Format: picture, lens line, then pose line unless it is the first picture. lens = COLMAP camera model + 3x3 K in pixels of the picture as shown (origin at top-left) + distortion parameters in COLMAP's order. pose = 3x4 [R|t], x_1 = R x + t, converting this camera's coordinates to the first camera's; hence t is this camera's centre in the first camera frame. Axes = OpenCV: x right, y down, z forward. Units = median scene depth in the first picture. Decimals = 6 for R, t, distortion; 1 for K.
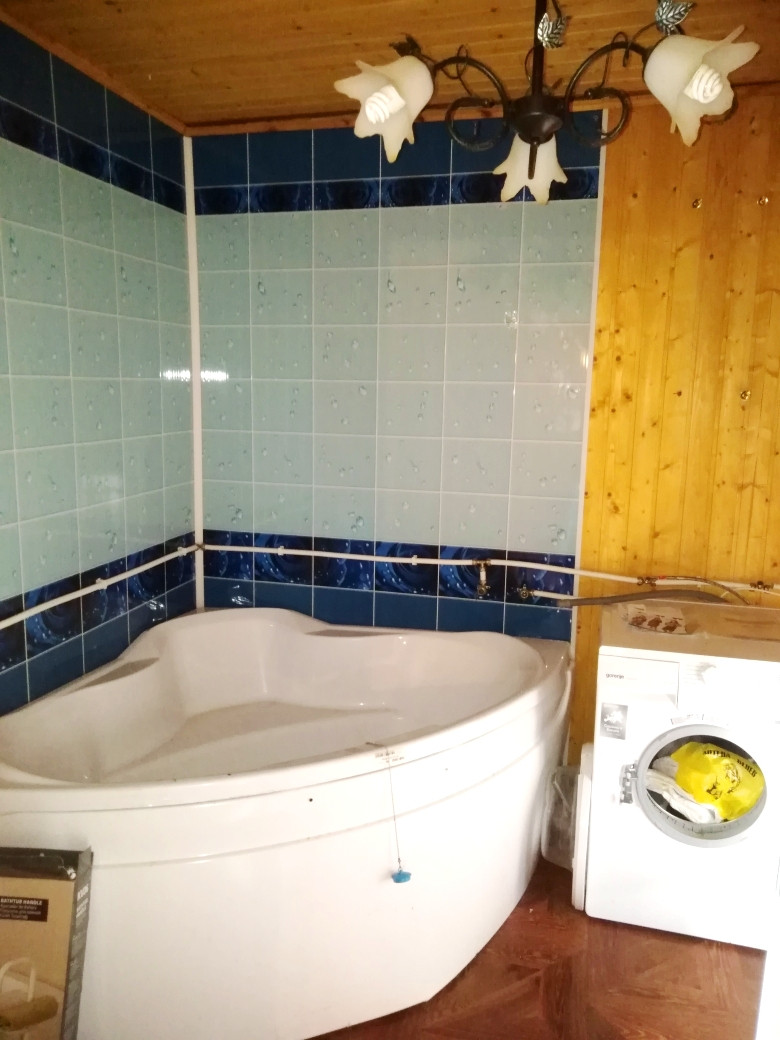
lens RADIAL K [[773.9, 0, 385.7], [0, 773.9, 517.9], [0, 0, 1]] dist [0.038155, -0.022762]
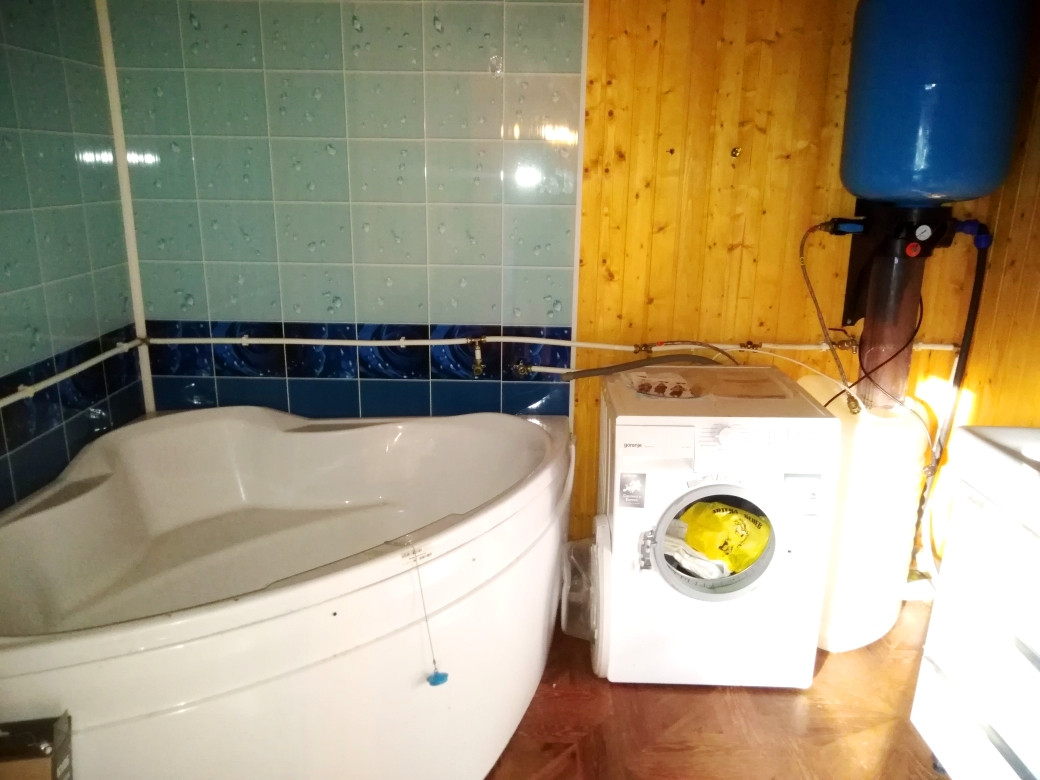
lens RADIAL K [[773.9, 0, 514.3], [0, 773.9, 389.9], [0, 0, 1]] dist [0.038155, -0.022762]
pose [[0.969709, -0.072562, 0.233234, -0.058876], [0.046971, 0.992431, 0.113470, 0.014895], [-0.239703, -0.099078, 0.965778, 0.089176]]
